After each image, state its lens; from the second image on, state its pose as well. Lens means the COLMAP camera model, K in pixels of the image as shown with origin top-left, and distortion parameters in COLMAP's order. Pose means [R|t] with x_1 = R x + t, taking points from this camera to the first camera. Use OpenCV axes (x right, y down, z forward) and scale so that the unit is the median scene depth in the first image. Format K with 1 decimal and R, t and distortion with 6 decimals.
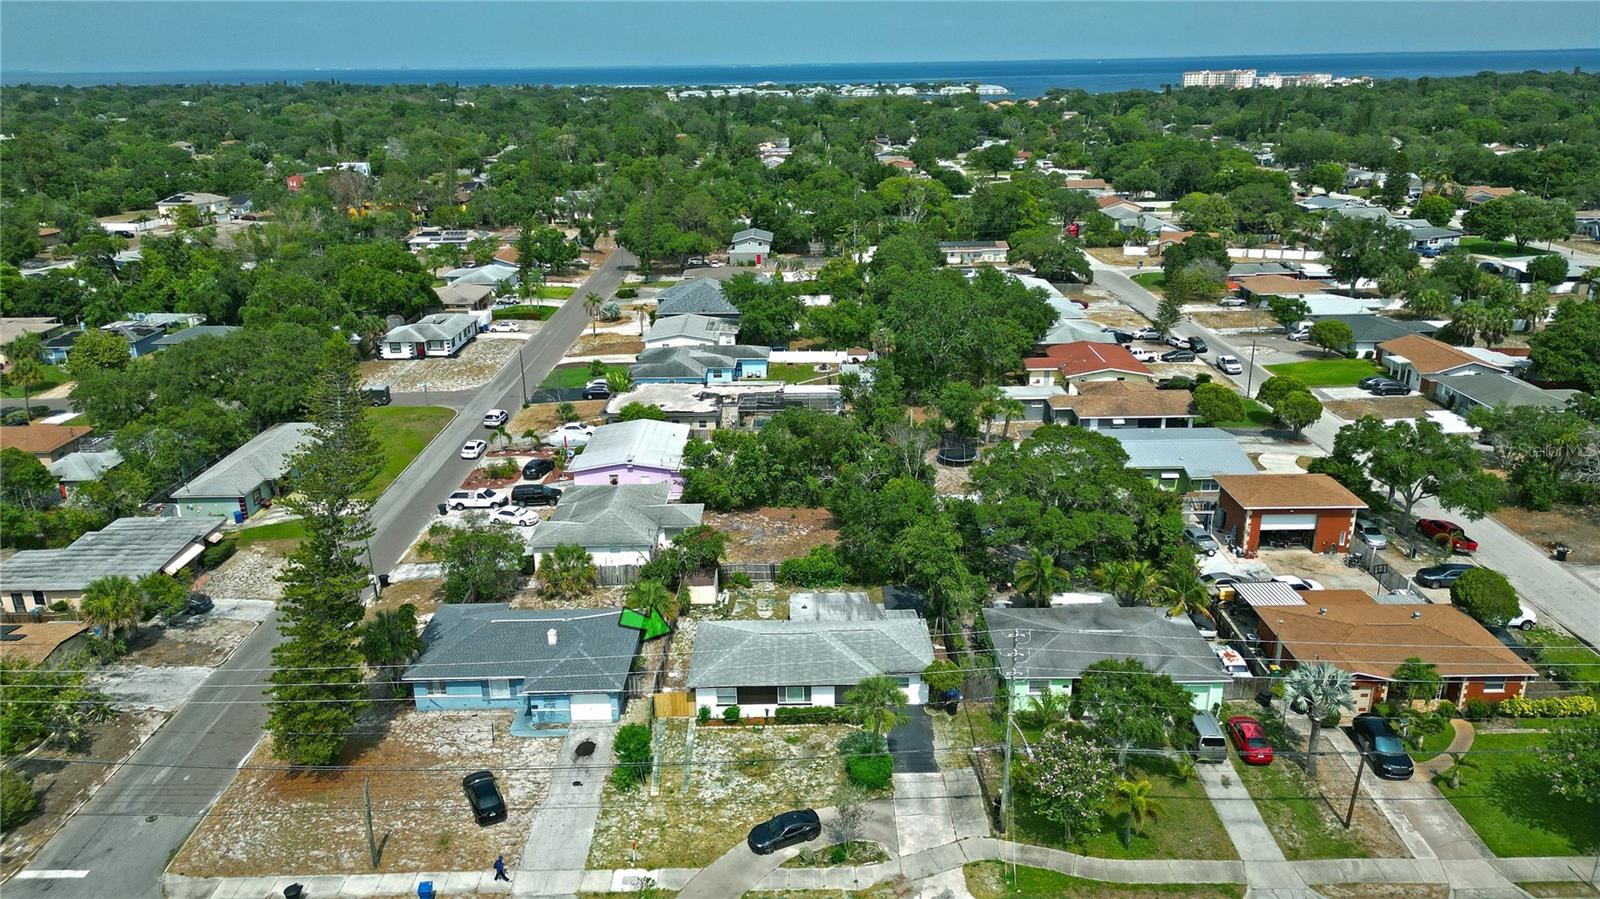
lens RADIAL K [[1120.3, 0, 804.5], [0, 1120.3, 443.3], [0, 0, 1]] dist [0.053620, -0.041909]
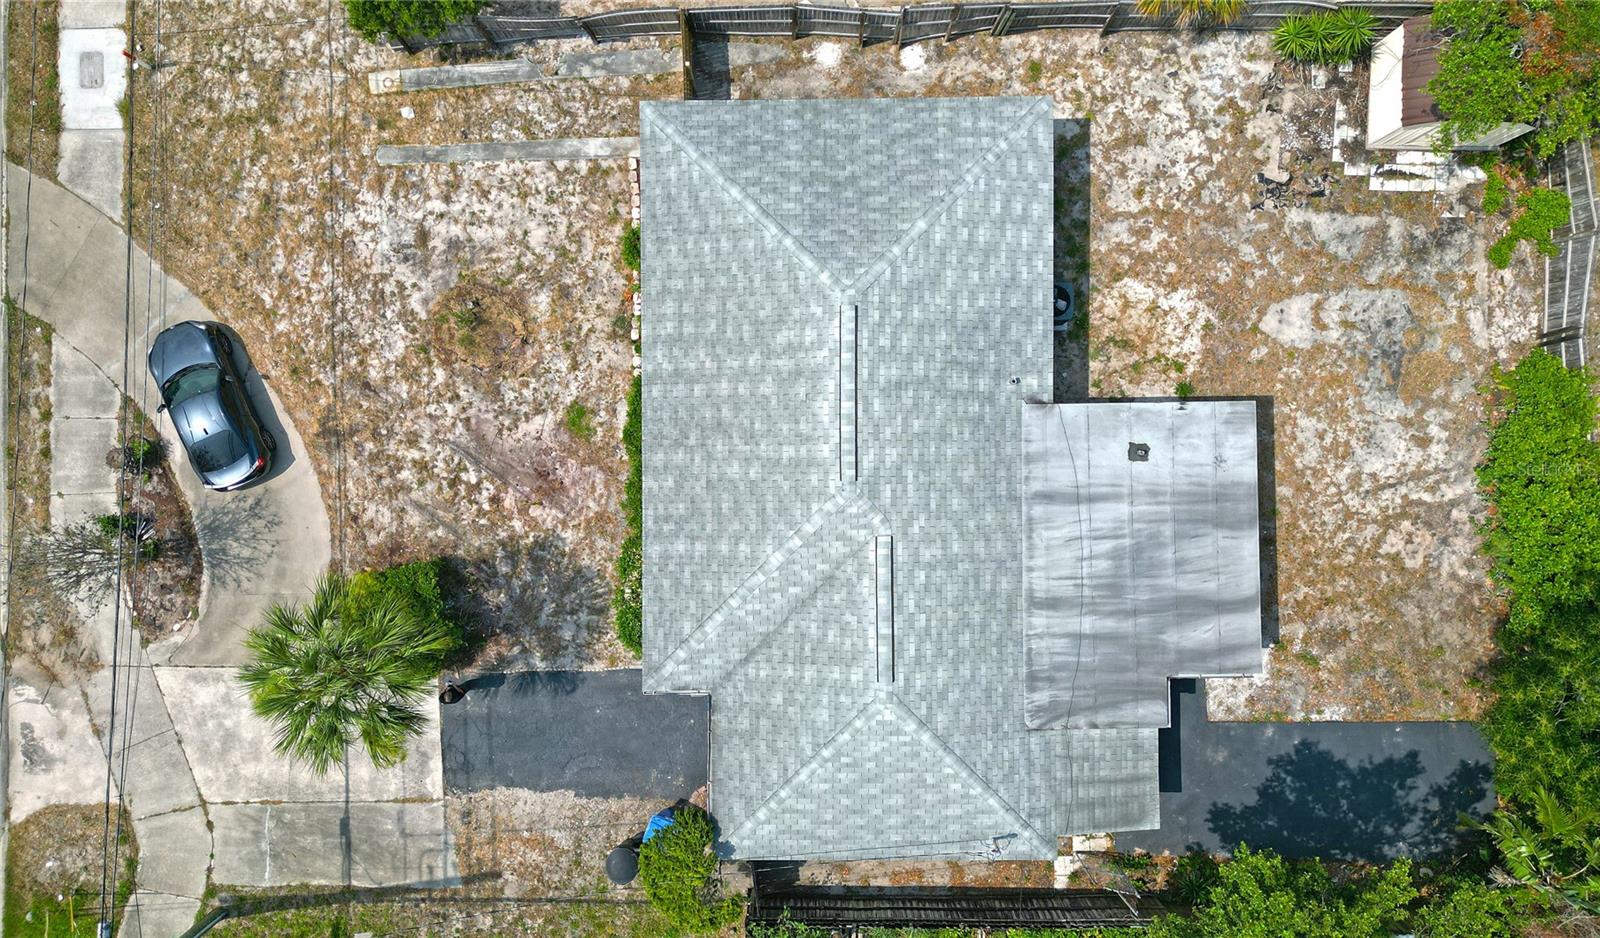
lens RADIAL K [[1274.0, 0, 798.9], [0, 1274.0, 460.7], [0, 0, 1]] dist [0.051765, -0.010240]
pose [[-0.000199, 0.999899, 0.014237, -0.002927], [-0.303216, -0.013627, 0.952824, -0.140825], [0.952922, -0.004127, 0.303188, 0.792135]]
